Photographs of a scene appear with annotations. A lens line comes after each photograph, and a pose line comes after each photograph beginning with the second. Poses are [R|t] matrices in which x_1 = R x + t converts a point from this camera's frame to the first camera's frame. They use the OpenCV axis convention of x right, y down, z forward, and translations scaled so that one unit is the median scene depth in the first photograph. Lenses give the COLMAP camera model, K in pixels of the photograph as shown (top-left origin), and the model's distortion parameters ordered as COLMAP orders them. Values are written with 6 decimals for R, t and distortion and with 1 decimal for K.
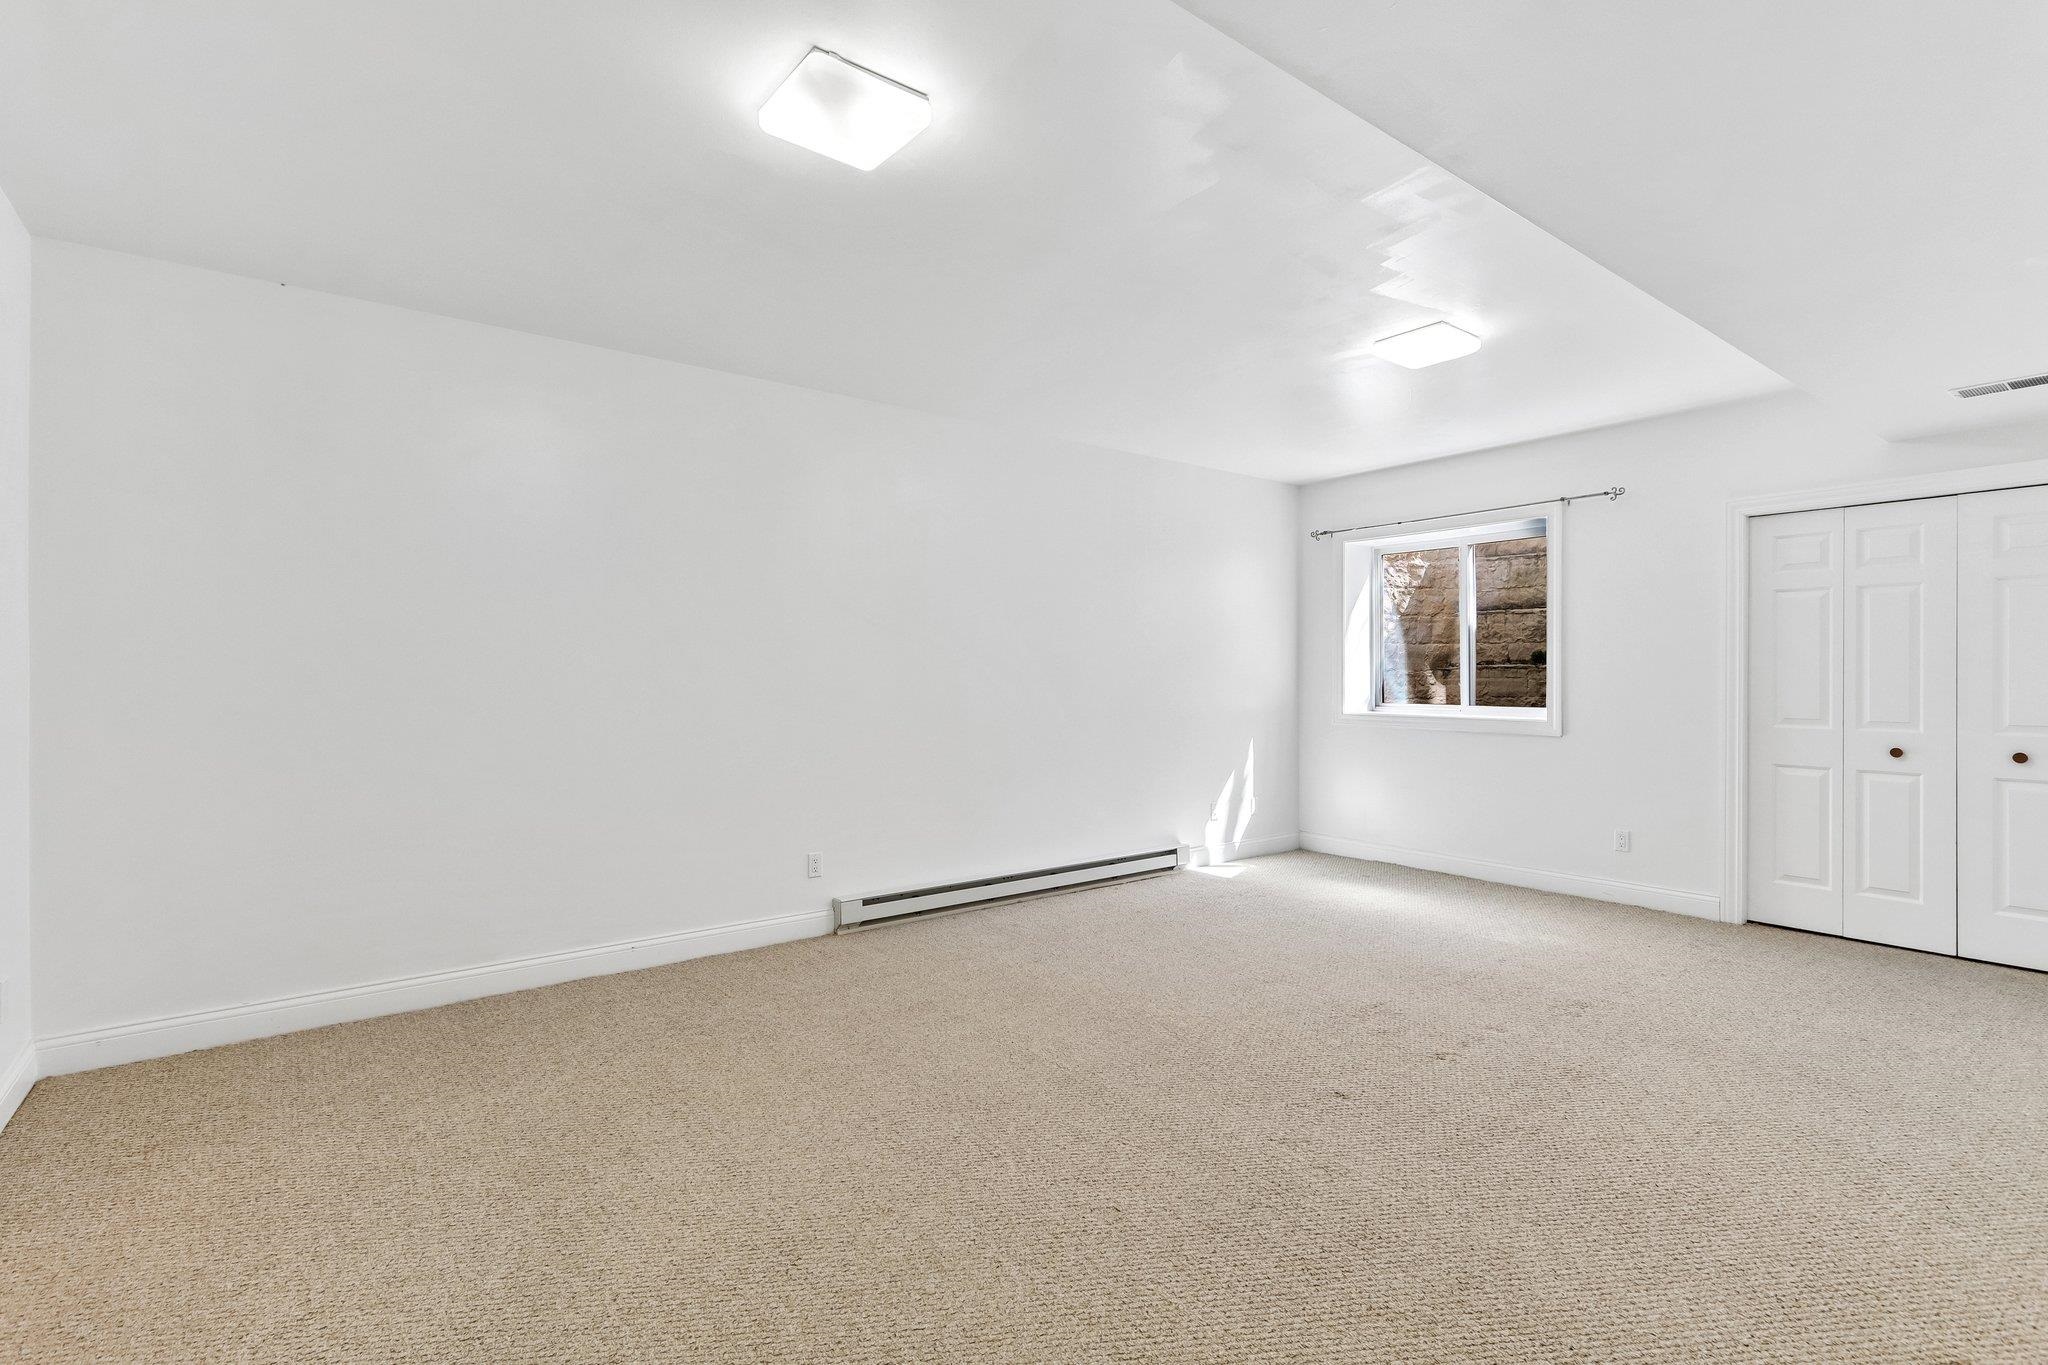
lens RADIAL K [[951.9, 0, 1025.2], [0, 951.9, 678.6], [0, 0, 1]] dist [0.008027, 0.001177]
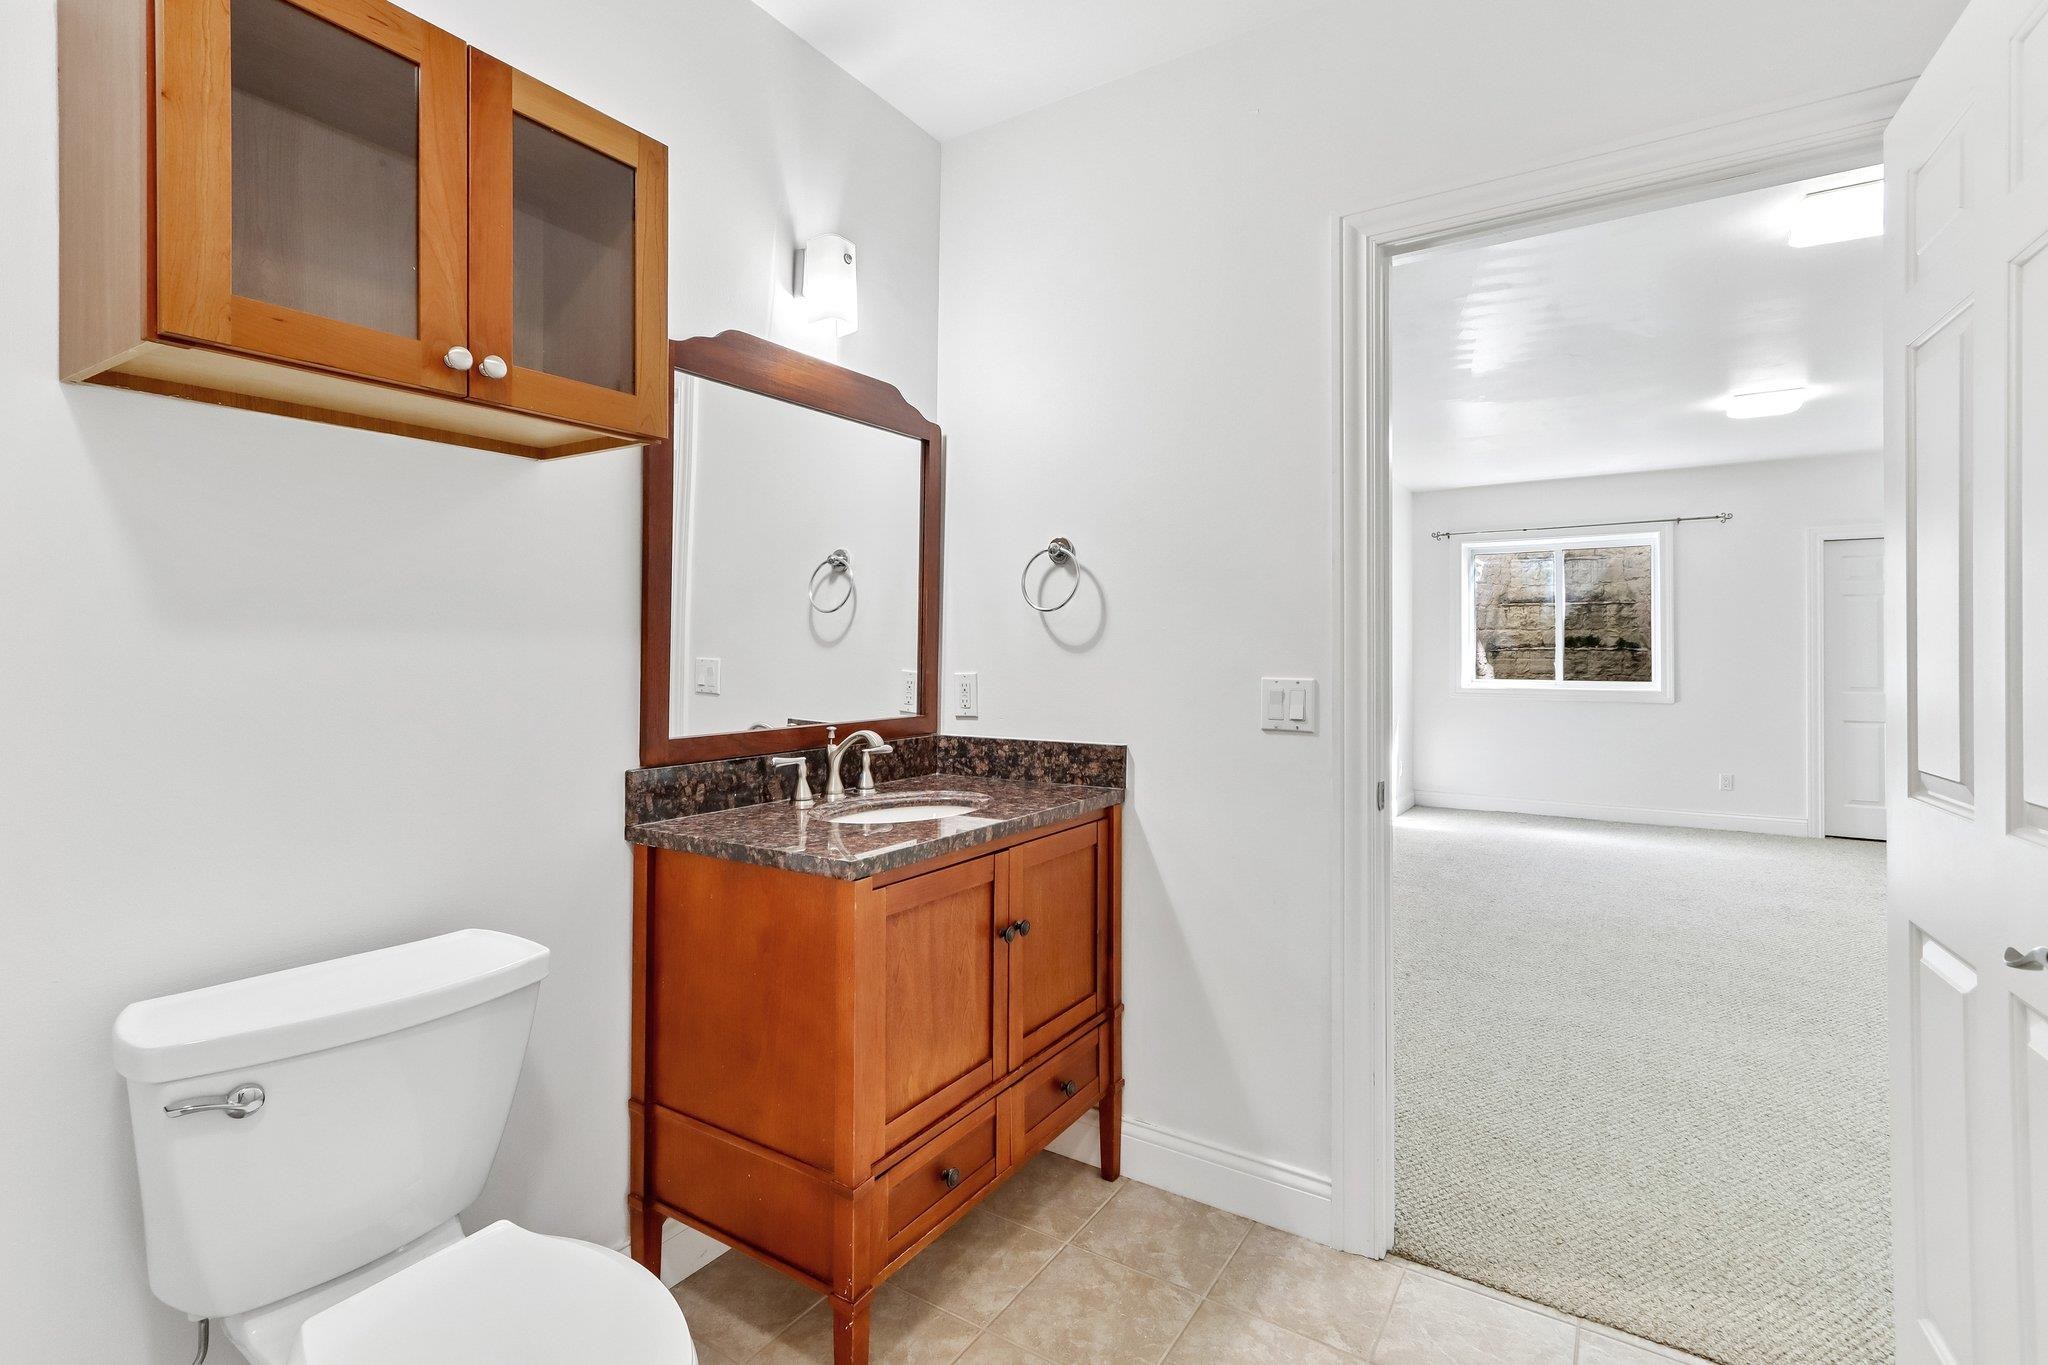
lens RADIAL K [[951.9, 0, 1025.0], [0, 951.9, 645.3], [0, 0, 1]] dist [0.008027, 0.001177]
pose [[0.943103, 0.010232, 0.332342, -0.596005], [-0.004919, 0.999846, -0.016826, 0.007470], [-0.332463, 0.014234, 0.943009, 0.064849]]
